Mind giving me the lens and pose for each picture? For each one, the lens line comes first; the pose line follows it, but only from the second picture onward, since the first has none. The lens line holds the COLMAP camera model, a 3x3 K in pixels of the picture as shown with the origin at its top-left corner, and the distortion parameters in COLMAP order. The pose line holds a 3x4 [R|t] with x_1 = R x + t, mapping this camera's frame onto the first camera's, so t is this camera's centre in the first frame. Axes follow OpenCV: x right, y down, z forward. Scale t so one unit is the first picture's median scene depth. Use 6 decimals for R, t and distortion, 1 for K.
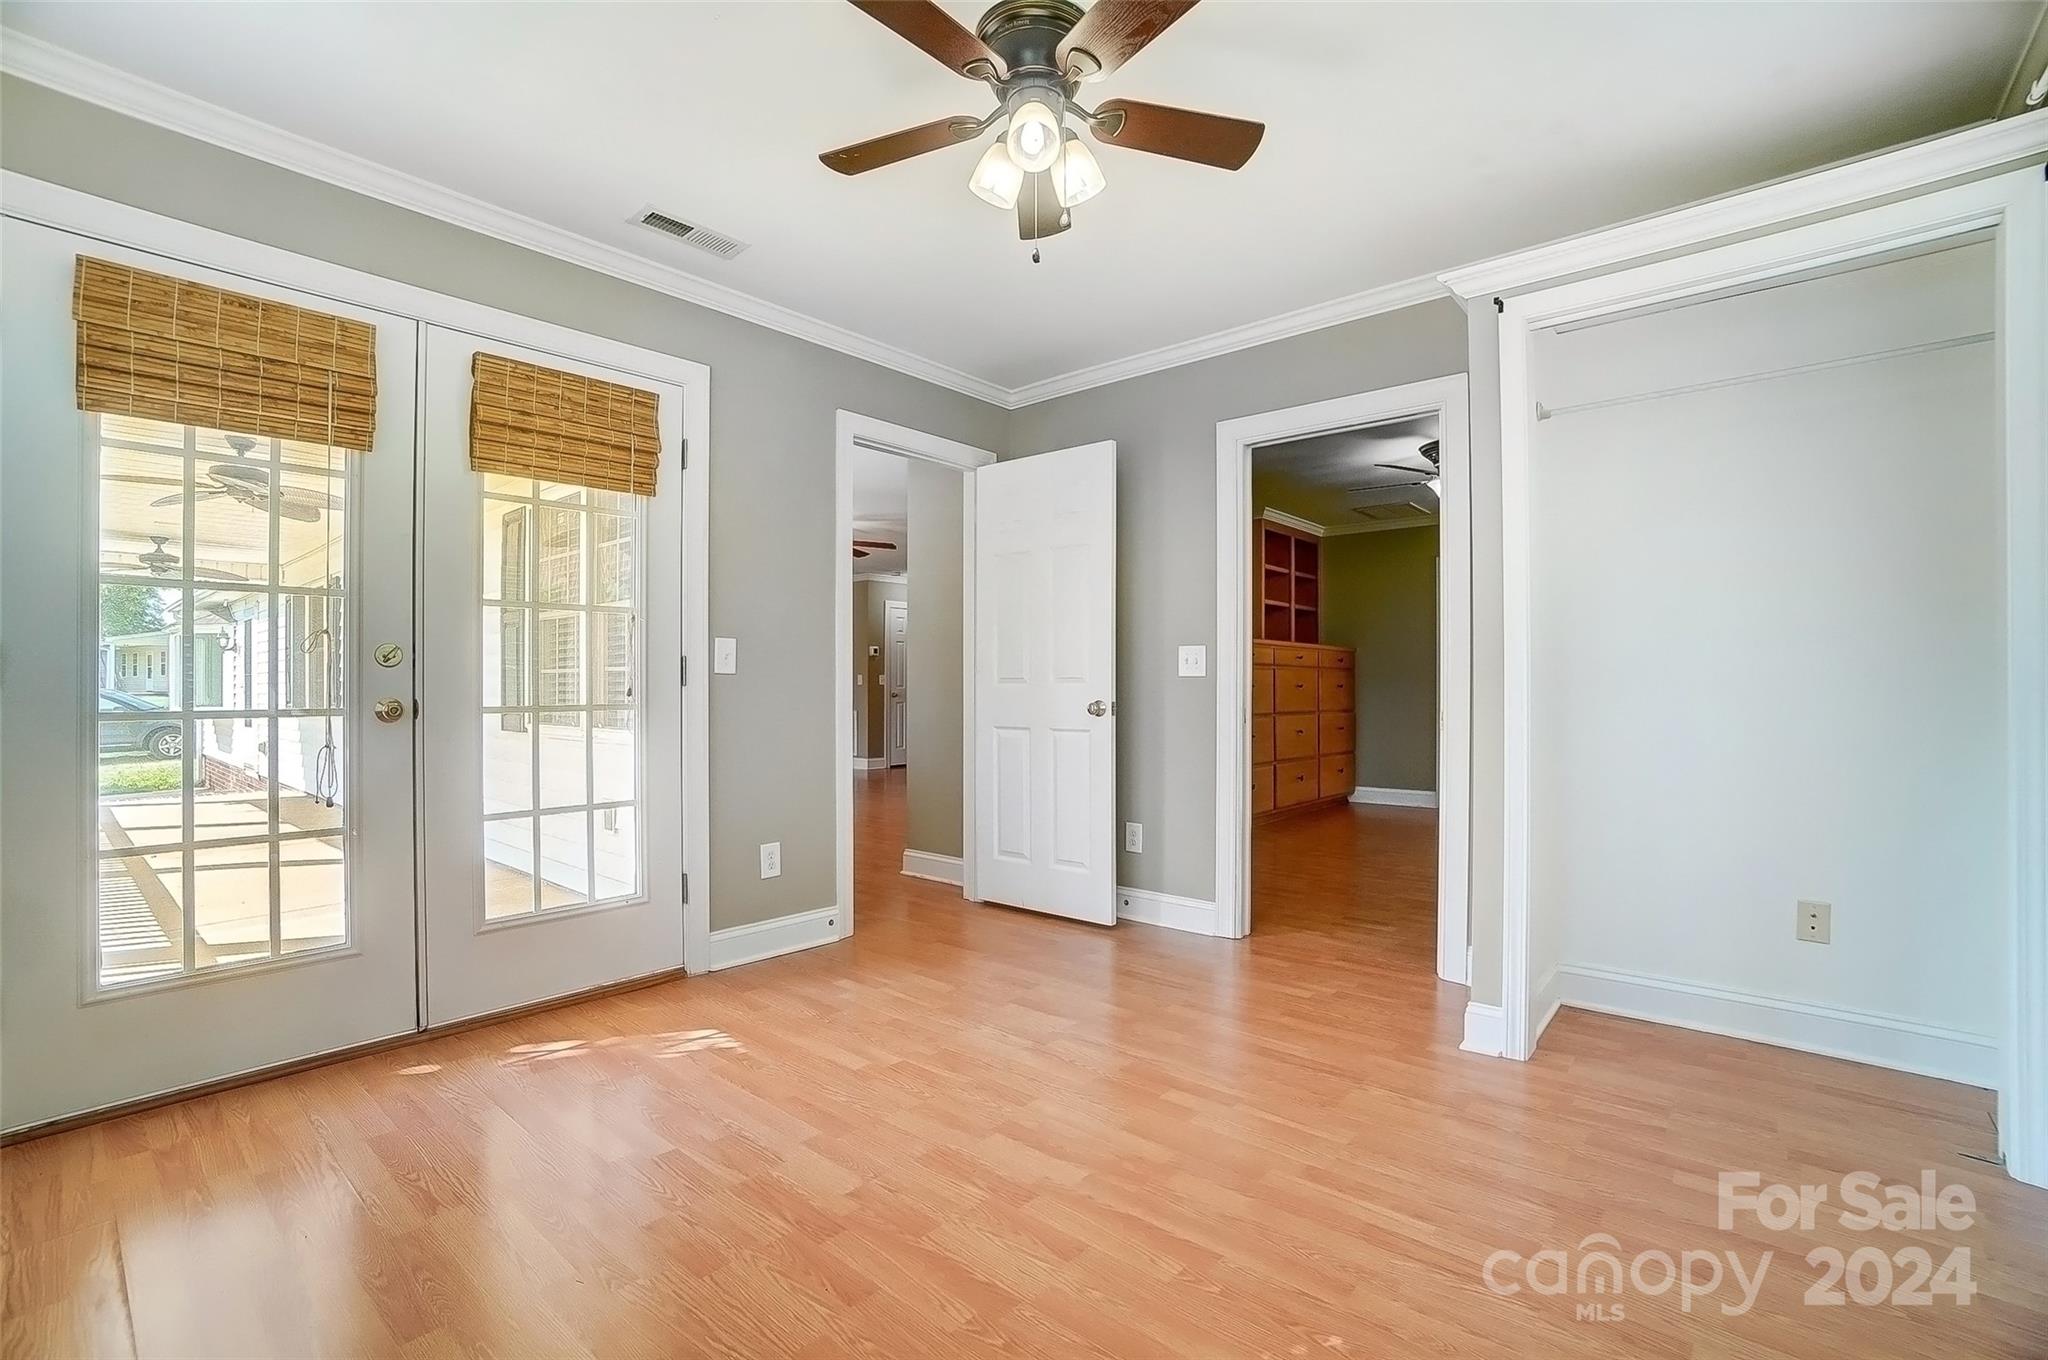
lens RADIAL K [[893.8, 0, 1030.2], [0, 893.8, 681.6], [0, 0, 1]] dist [-0.011451, -0.000022]
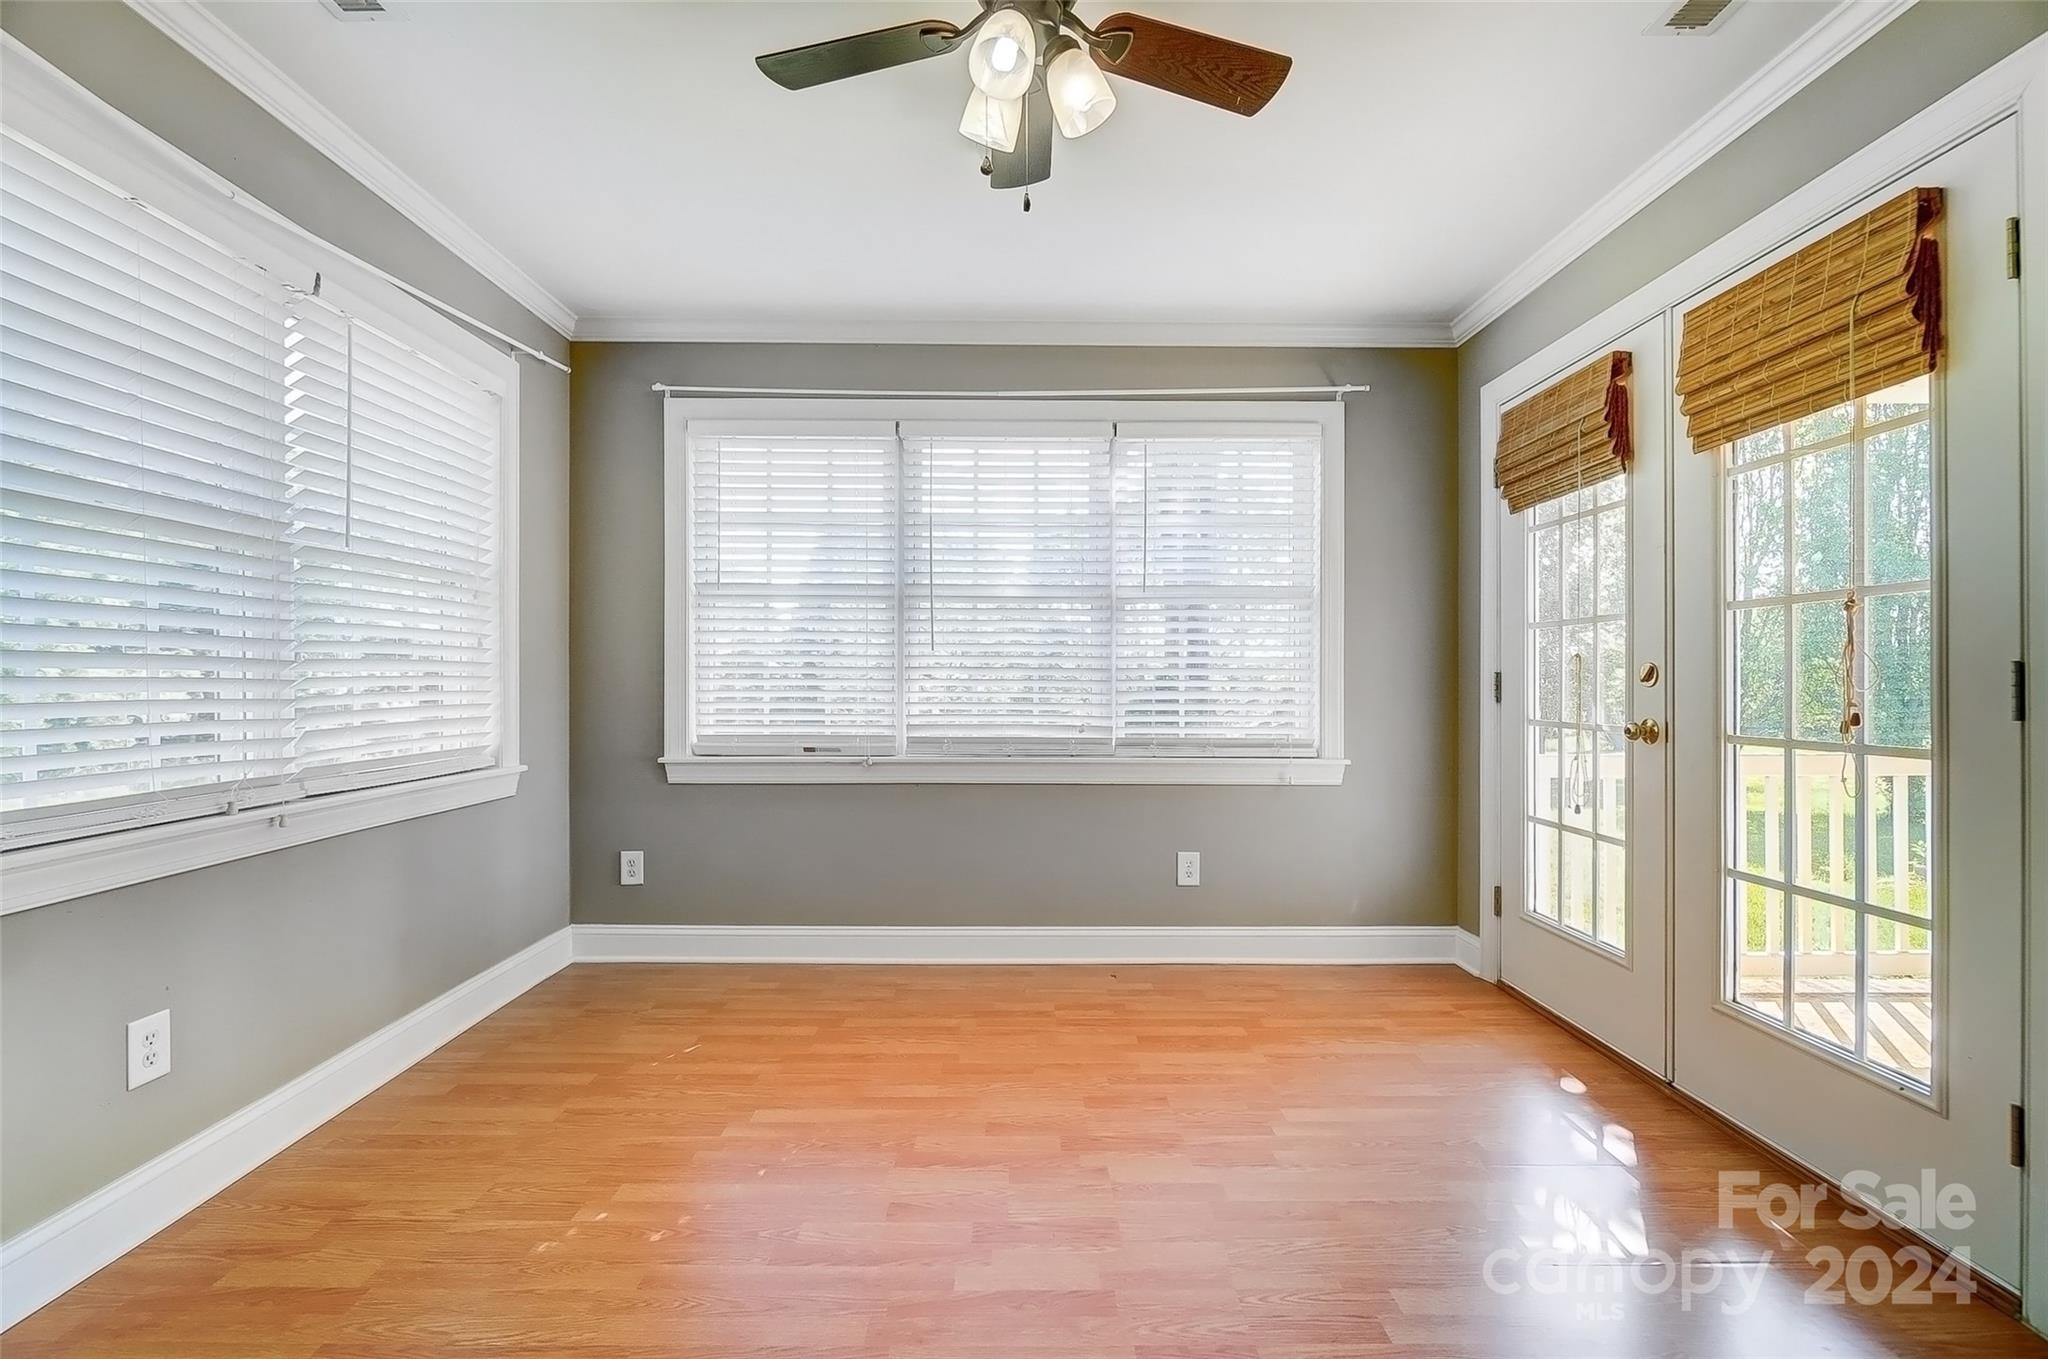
lens RADIAL K [[901.8, 0, 1000.5], [0, 901.8, 678.2], [0, 0, 1]] dist [0.002026, -0.000421]
pose [[-0.765353, -0.001753, -0.643609, 0.558444], [-0.004397, 0.999987, 0.002504, -0.030593], [0.643596, 0.004746, -0.765351, 1.607875]]
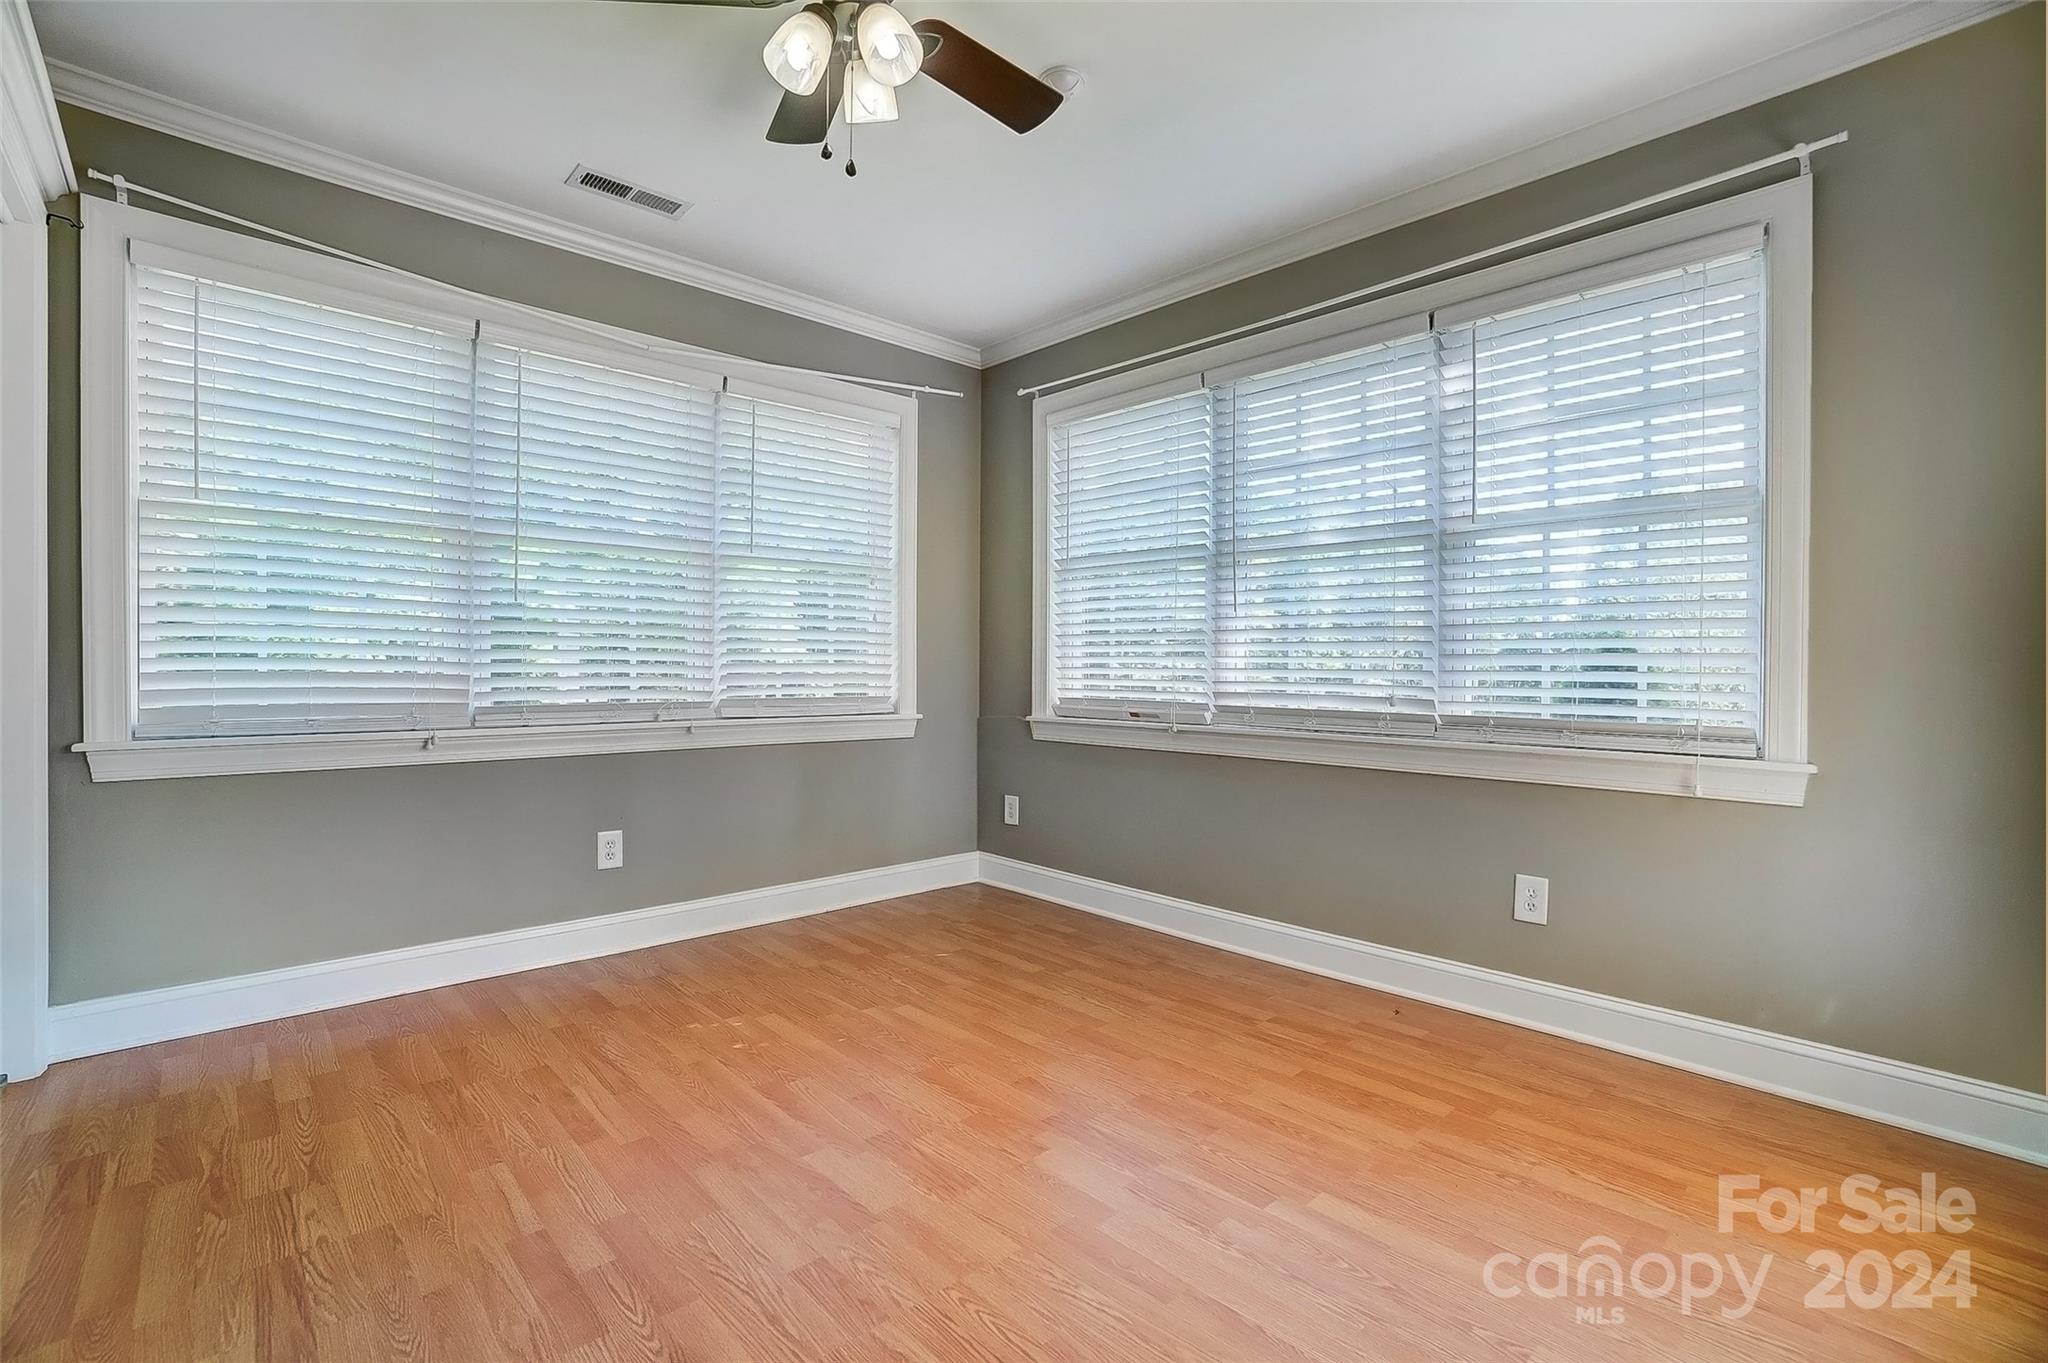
lens RADIAL K [[913.0, 0, 1004.7], [0, 913.0, 679.8], [0, 0, 1]] dist [-0.056859, 0.023077]
pose [[-0.991128, -0.008958, 0.132605, -0.263280], [-0.006877, 0.999846, 0.016140, 0.018060], [-0.132729, 0.015085, -0.991038, 1.839374]]
